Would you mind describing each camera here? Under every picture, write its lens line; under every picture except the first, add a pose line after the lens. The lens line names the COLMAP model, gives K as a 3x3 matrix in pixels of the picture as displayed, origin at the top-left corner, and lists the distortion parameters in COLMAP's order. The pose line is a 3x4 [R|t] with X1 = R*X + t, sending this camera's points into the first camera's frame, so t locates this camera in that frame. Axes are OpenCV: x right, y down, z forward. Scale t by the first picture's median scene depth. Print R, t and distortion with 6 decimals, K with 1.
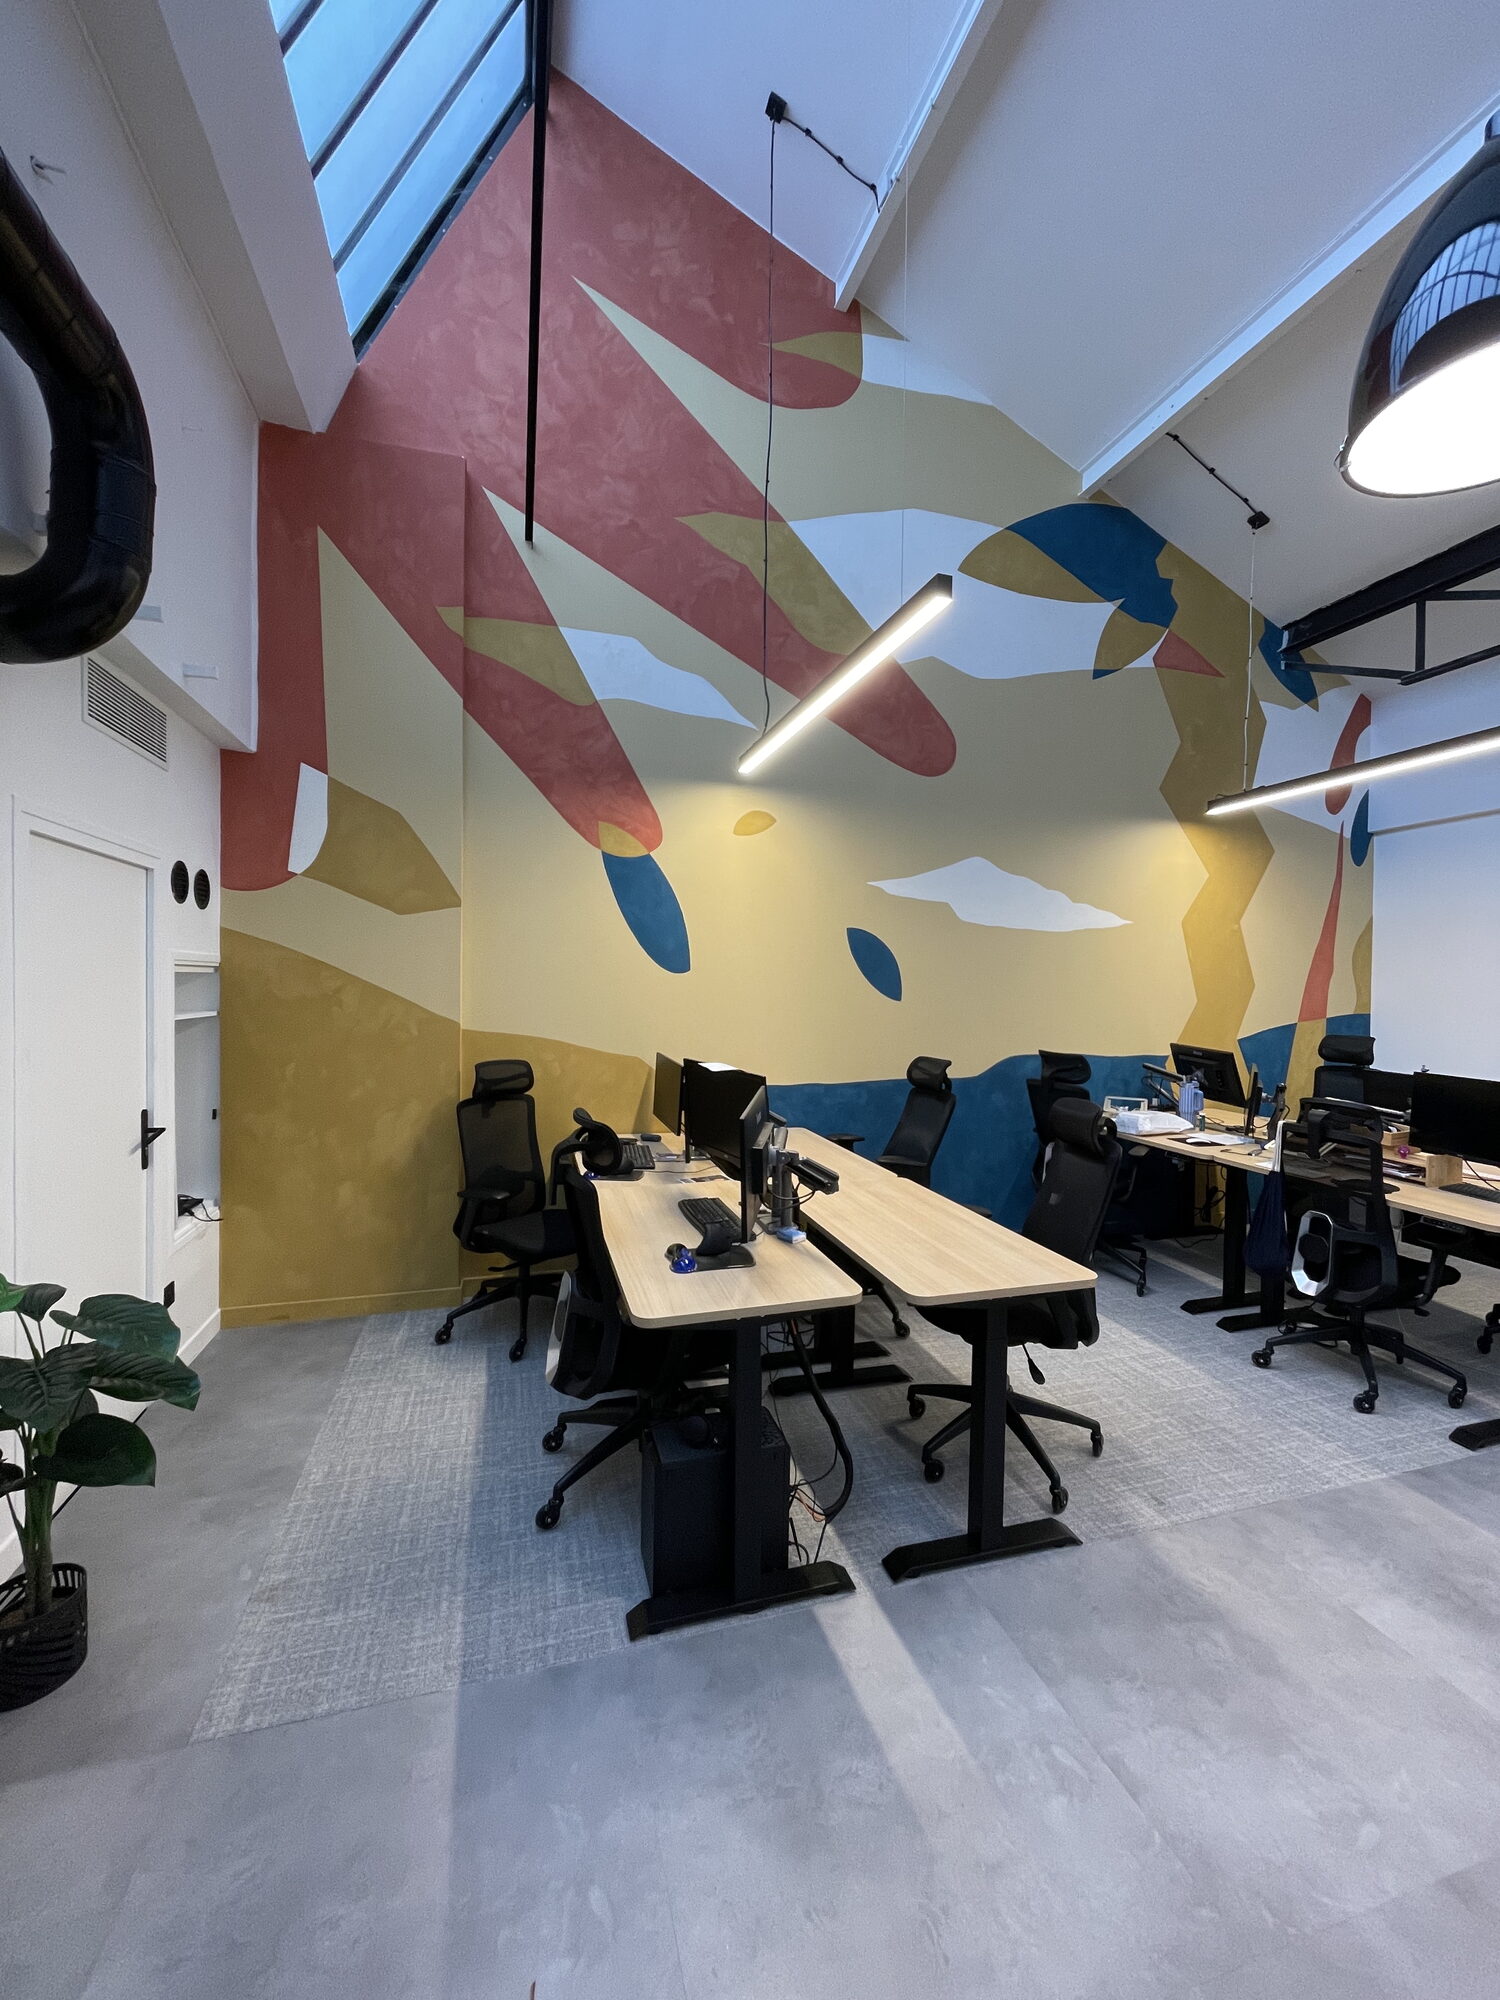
lens RADIAL K [[803.7, 0, 749.3], [0, 803.7, 998.8], [0, 0, 1]] dist [-0.003023, -0.000125]
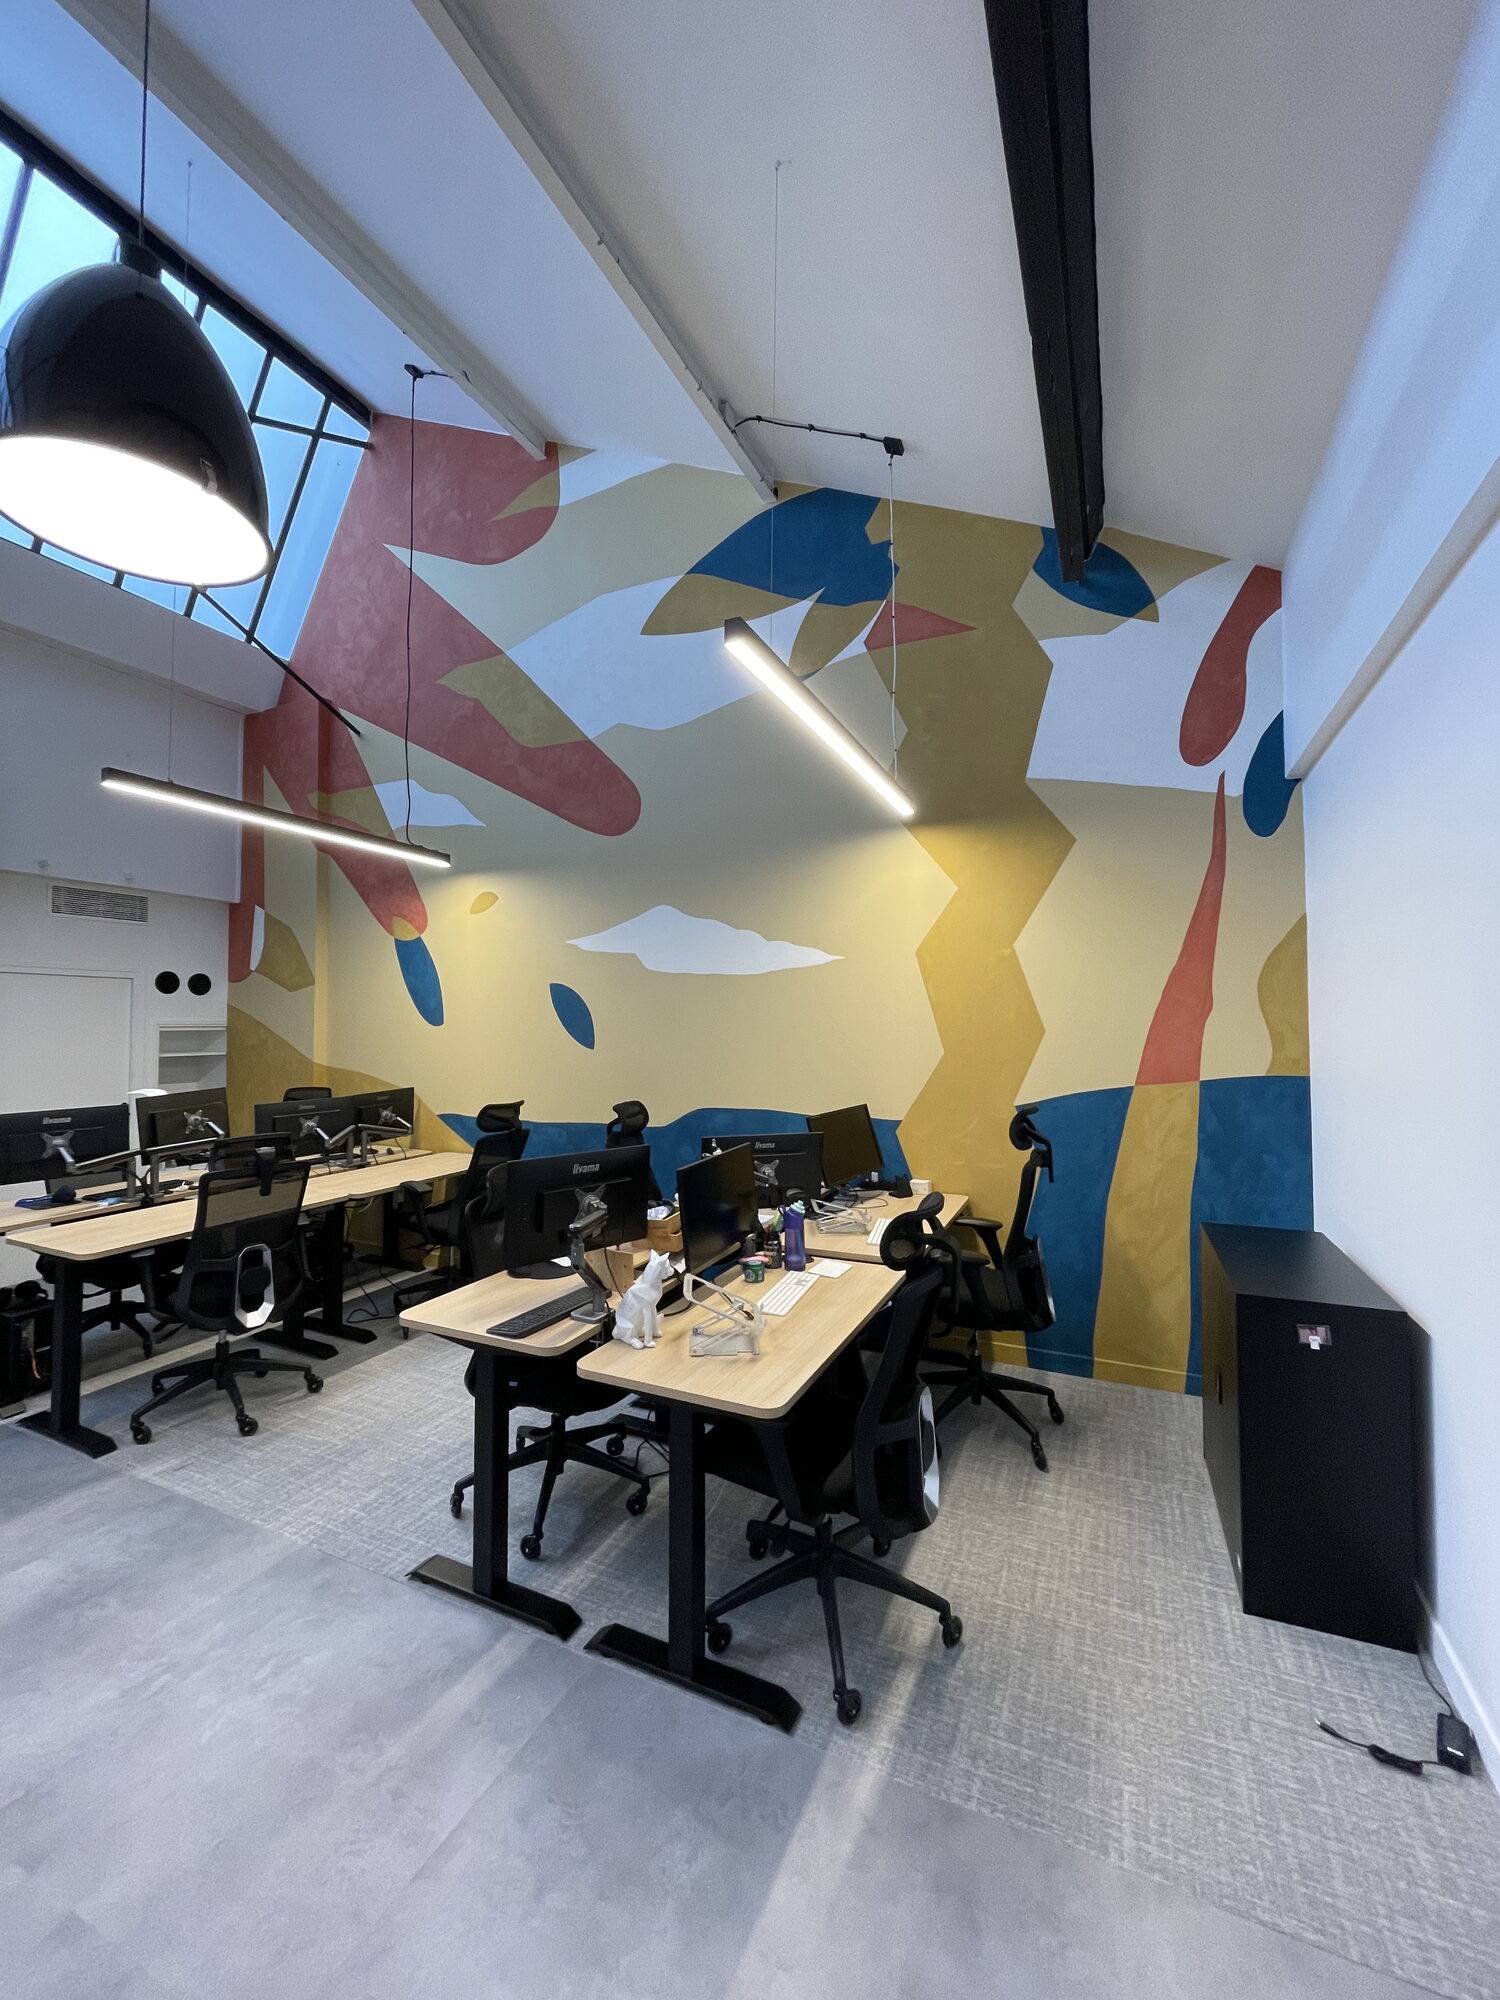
lens RADIAL K [[803.7, 0, 750.1], [0, 803.7, 999.0], [0, 0, 1]] dist [-0.003023, -0.000125]
pose [[0.751947, -0.032777, -0.658408, 1.037370], [-0.000978, 0.998707, -0.050835, -0.009601], [0.659223, 0.038869, 0.750942, 0.332136]]
